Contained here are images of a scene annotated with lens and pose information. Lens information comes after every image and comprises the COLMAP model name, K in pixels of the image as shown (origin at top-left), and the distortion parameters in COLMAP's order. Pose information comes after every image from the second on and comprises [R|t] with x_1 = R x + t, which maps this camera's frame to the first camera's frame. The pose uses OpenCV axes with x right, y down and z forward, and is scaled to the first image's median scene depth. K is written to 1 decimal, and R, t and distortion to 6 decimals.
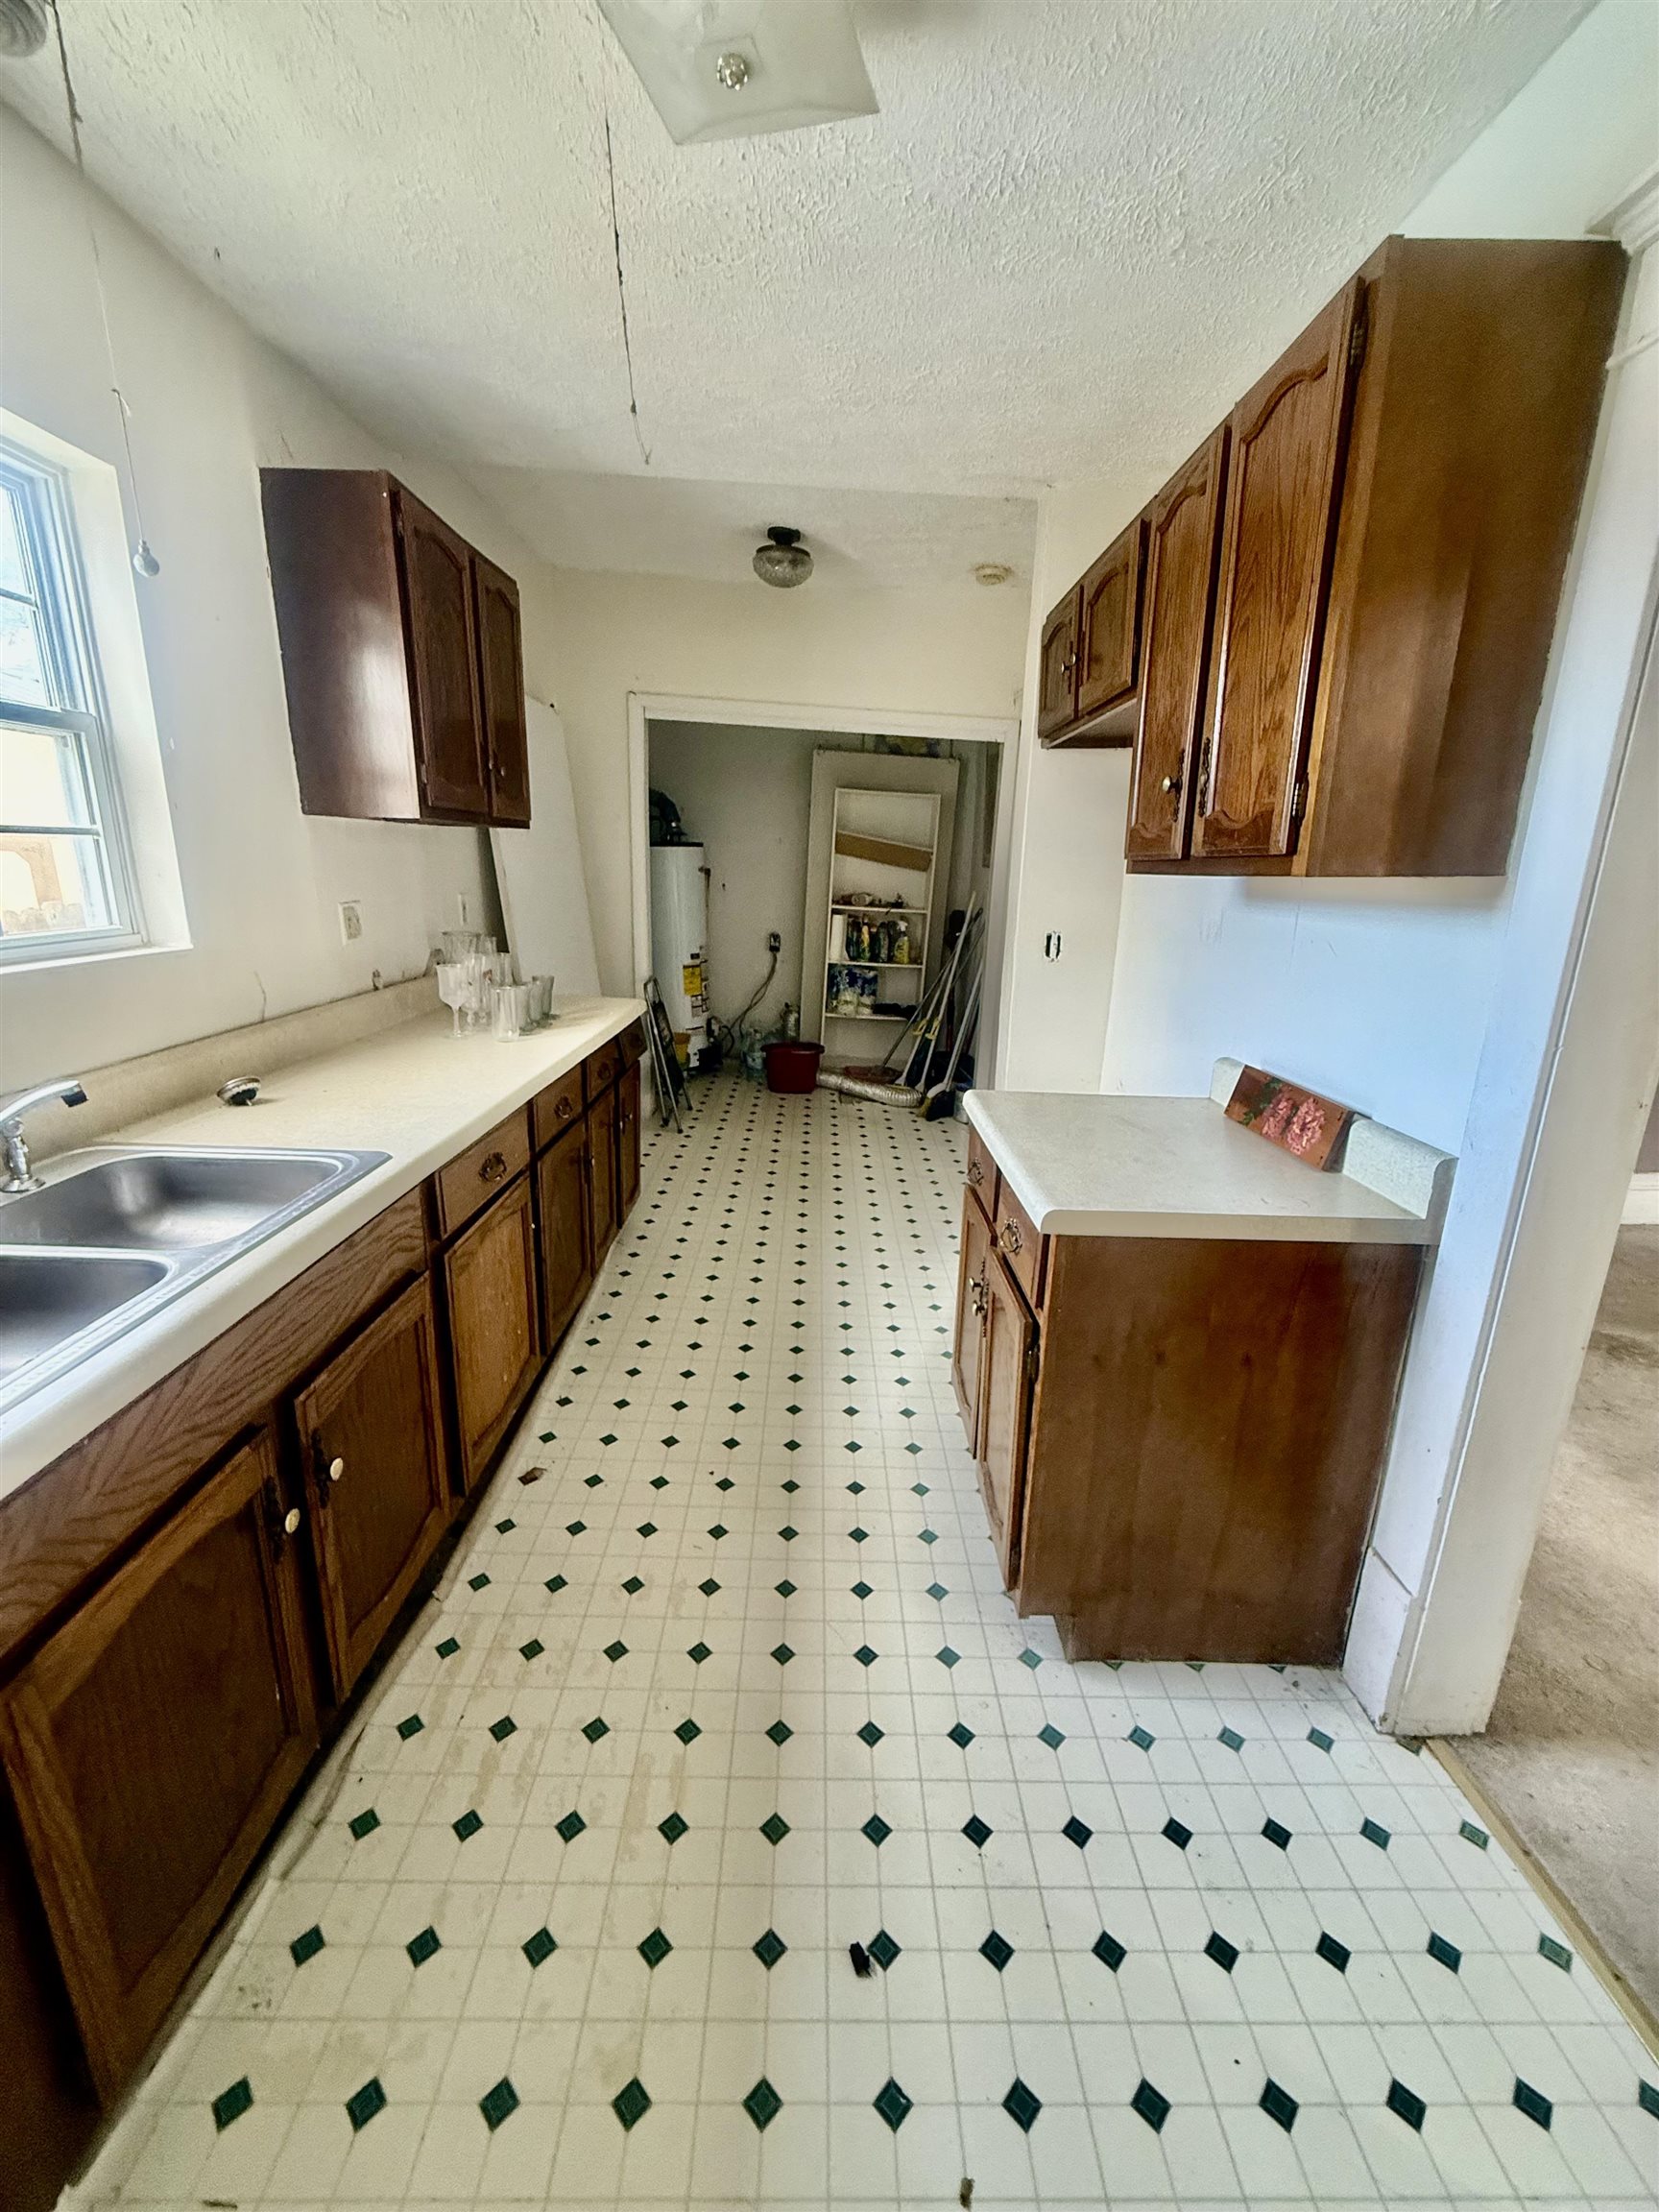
lens RADIAL K [[889.4, 0, 830.0], [0, 889.4, 1090.0], [0, 0, 1]] dist [0.001373, 0.000154]
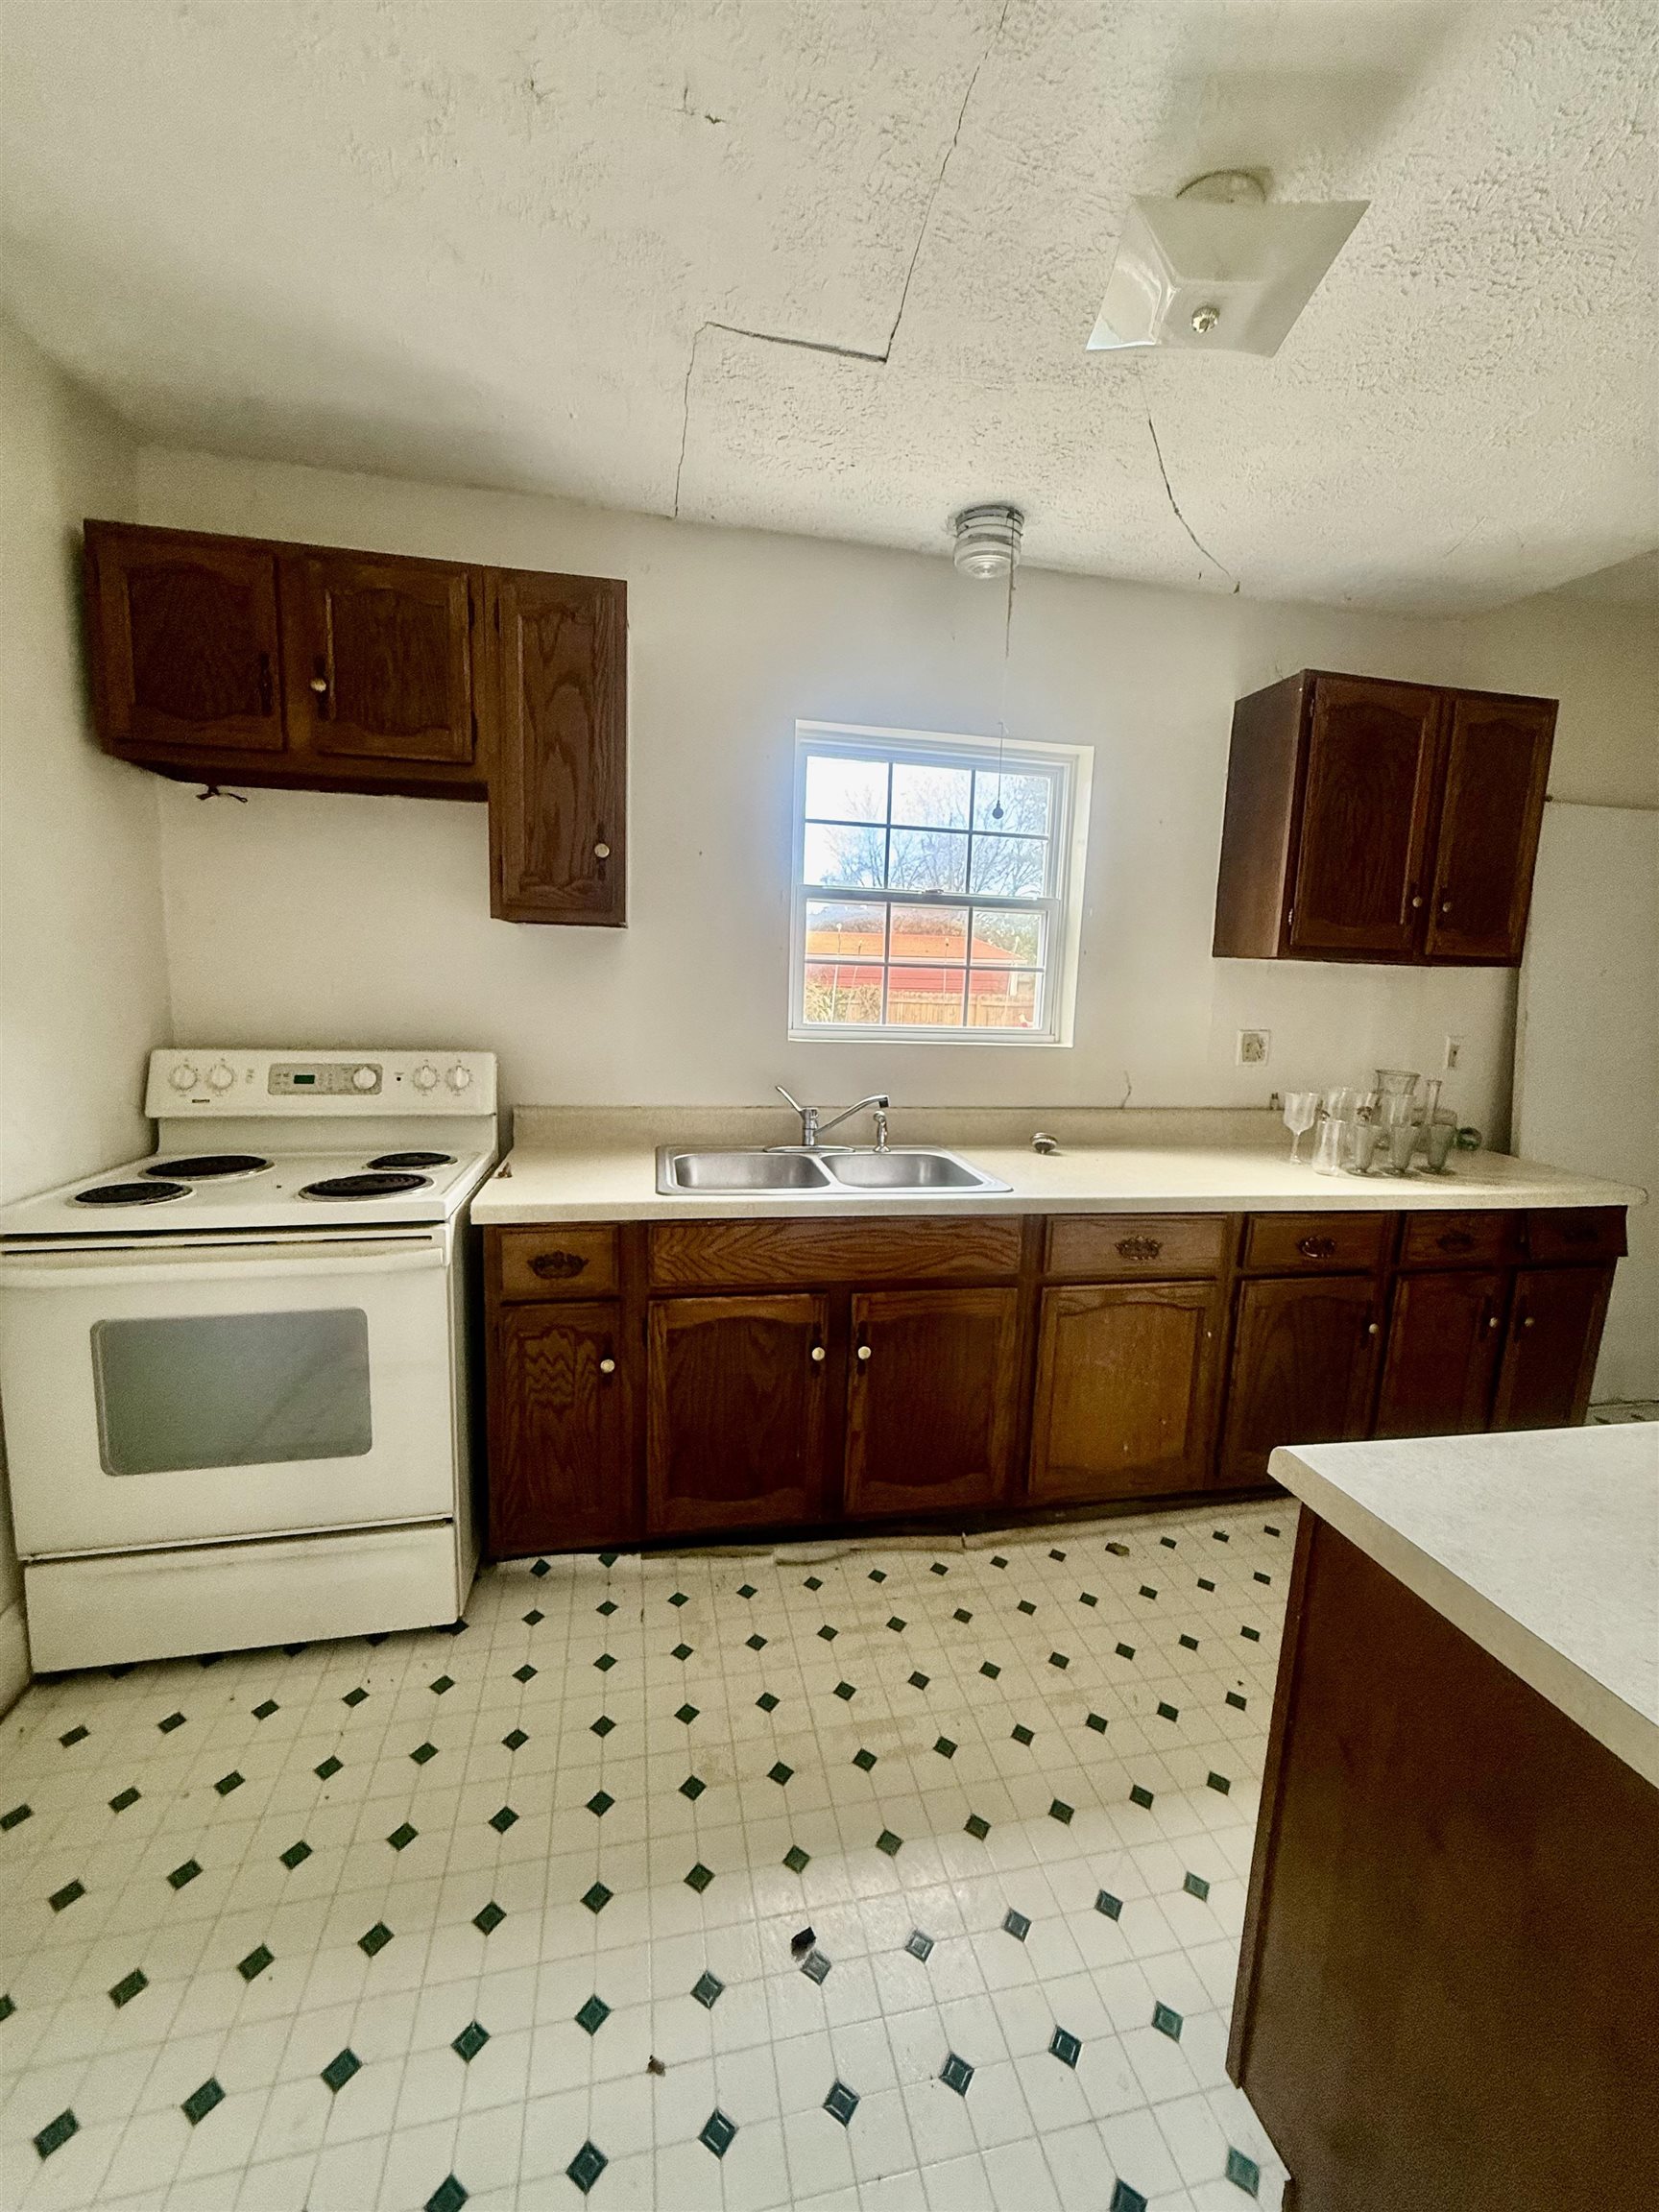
lens RADIAL K [[889.4, 0, 830.0], [0, 889.4, 1090.0], [0, 0, 1]] dist [0.001373, 0.000154]
pose [[0.202188, 0.109850, -0.973166, 0.699726], [-0.280845, 0.958458, 0.049841, -0.059431], [0.938214, 0.263232, 0.224639, 0.364850]]
